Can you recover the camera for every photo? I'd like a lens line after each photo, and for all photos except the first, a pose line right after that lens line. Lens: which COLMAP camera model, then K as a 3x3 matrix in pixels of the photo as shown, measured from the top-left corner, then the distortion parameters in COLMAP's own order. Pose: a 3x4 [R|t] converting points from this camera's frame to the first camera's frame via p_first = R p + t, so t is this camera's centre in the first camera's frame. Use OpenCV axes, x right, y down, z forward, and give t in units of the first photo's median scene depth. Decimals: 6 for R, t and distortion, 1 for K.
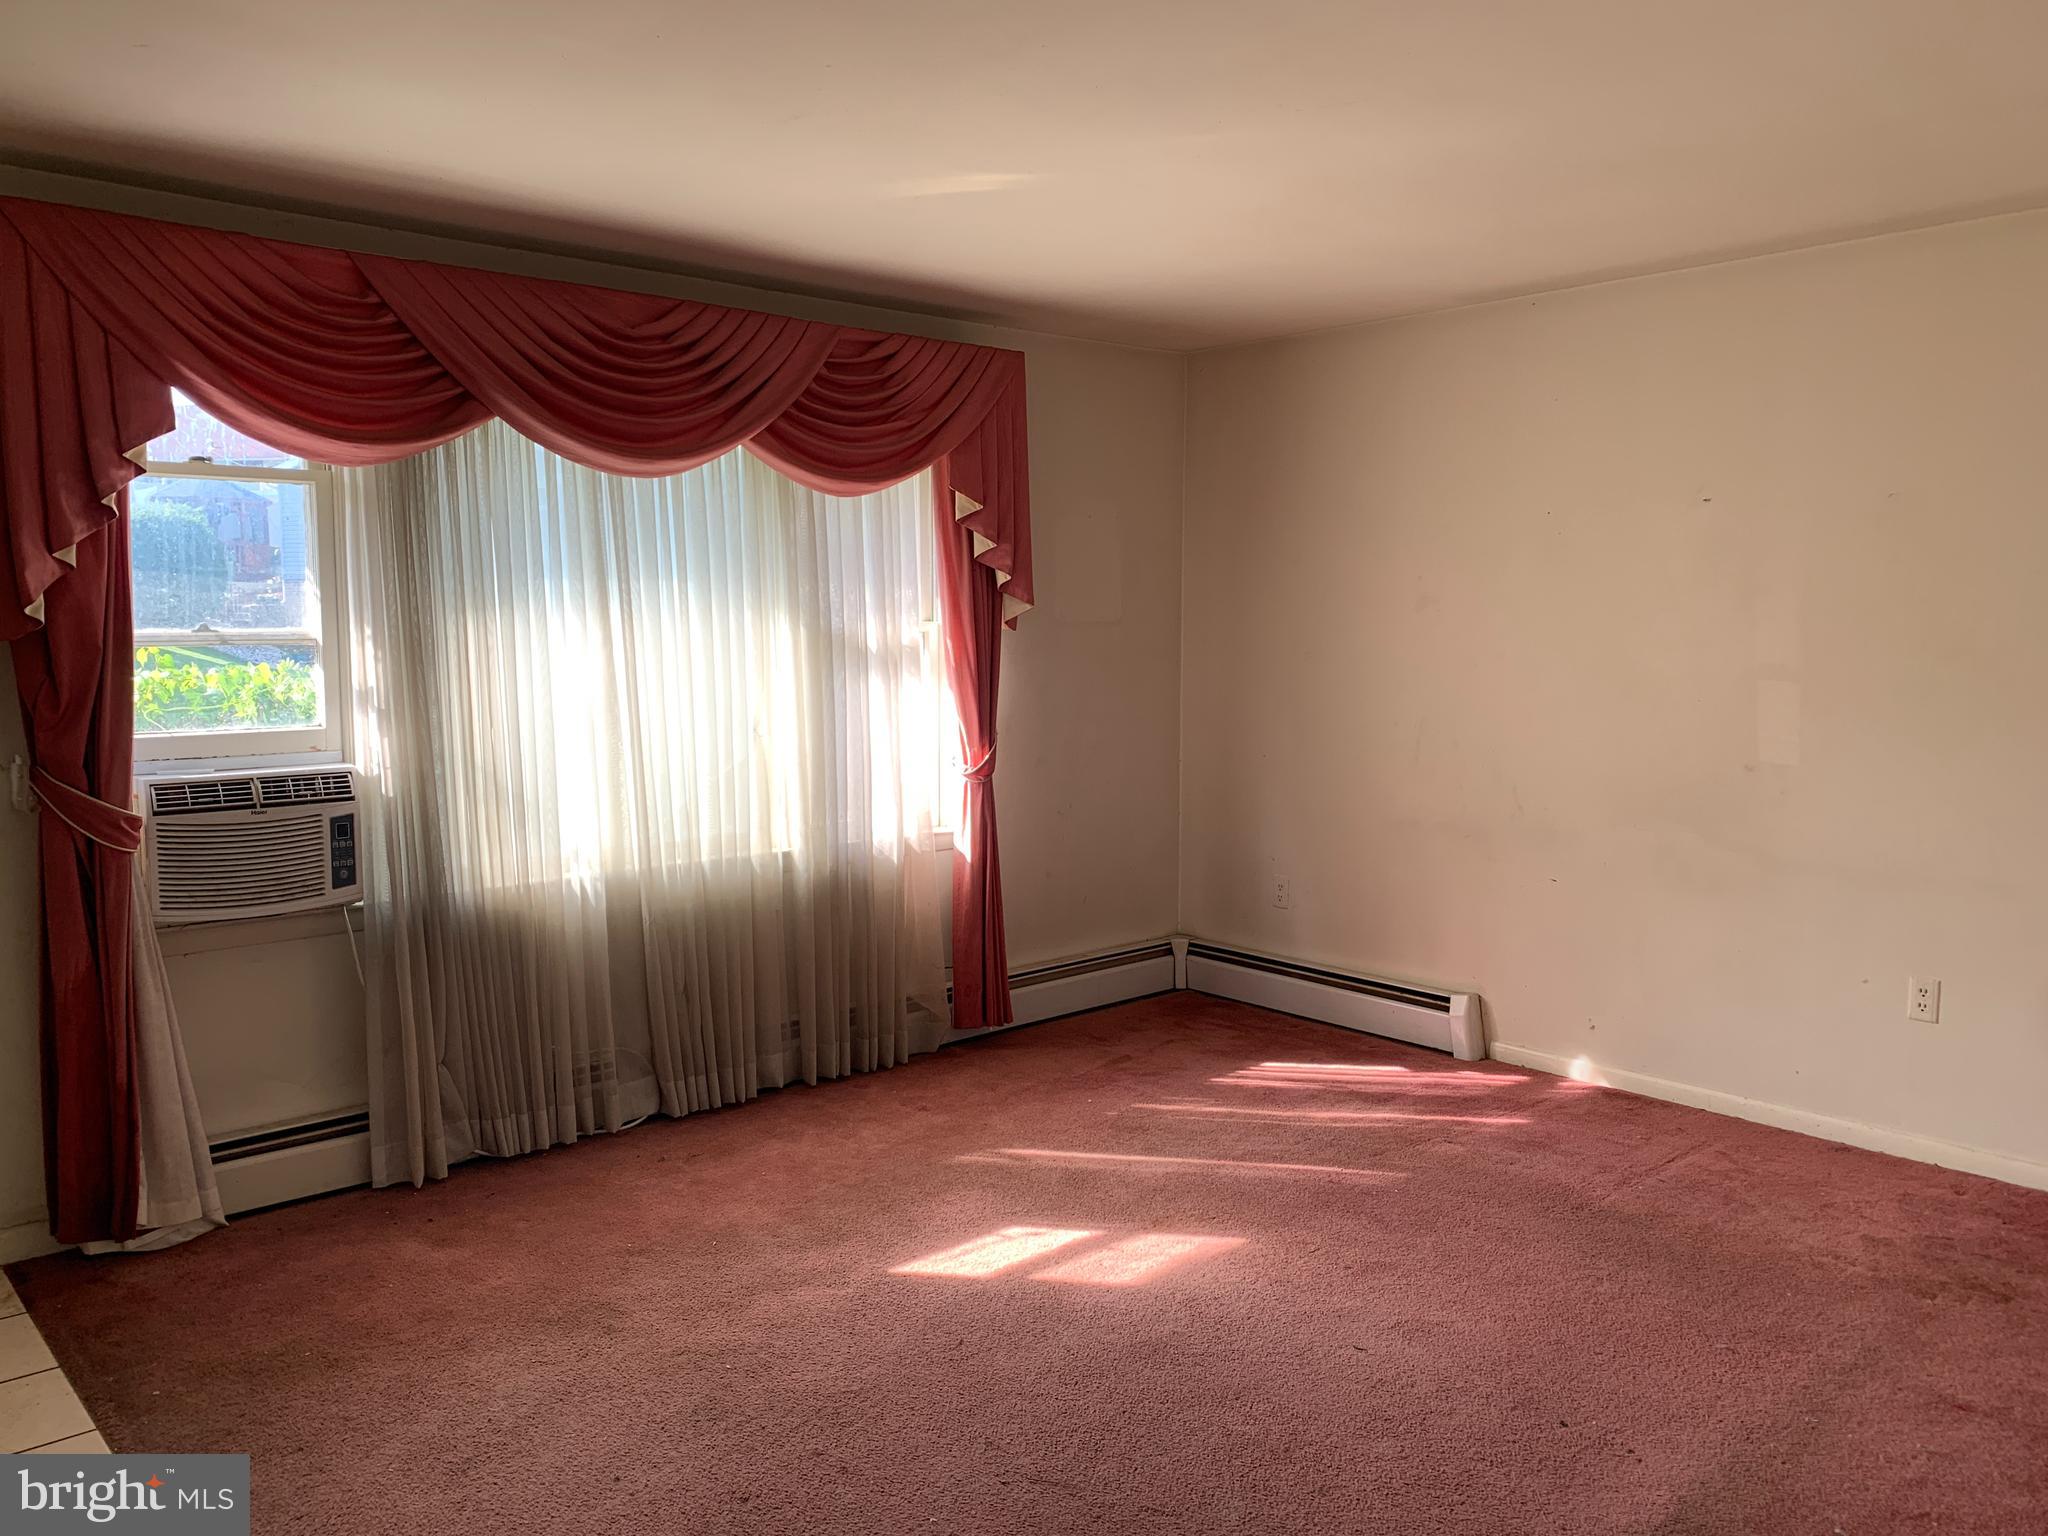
lens RADIAL K [[1592.4, 0, 1032.0], [0, 1592.4, 772.4], [0, 0, 1]] dist [0.063069, -0.064691]
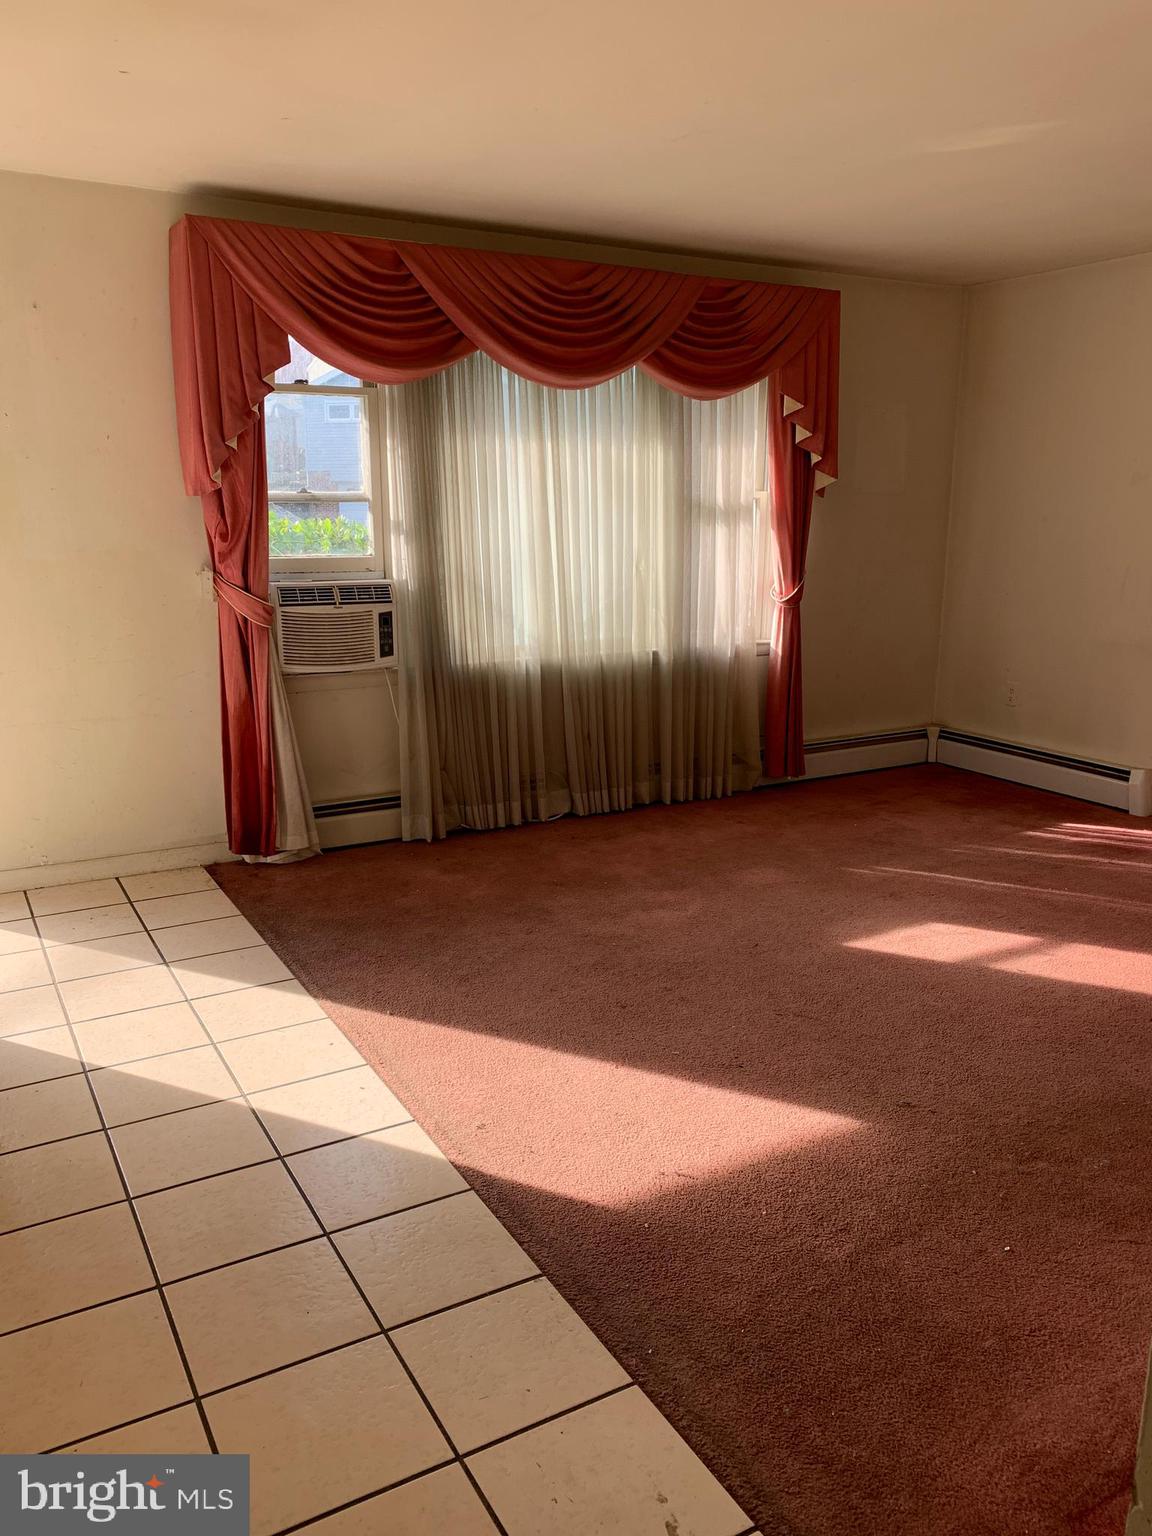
lens RADIAL K [[1194.3, 0, 581.7], [0, 1194.3, 776.8], [0, 0, 1]] dist [0.063069, -0.064691]
pose [[0.977492, 0.053010, -0.204202, 0.014678], [-0.025836, 0.990711, 0.133510, 0.024176], [0.209382, -0.125229, 0.969782, -0.131414]]
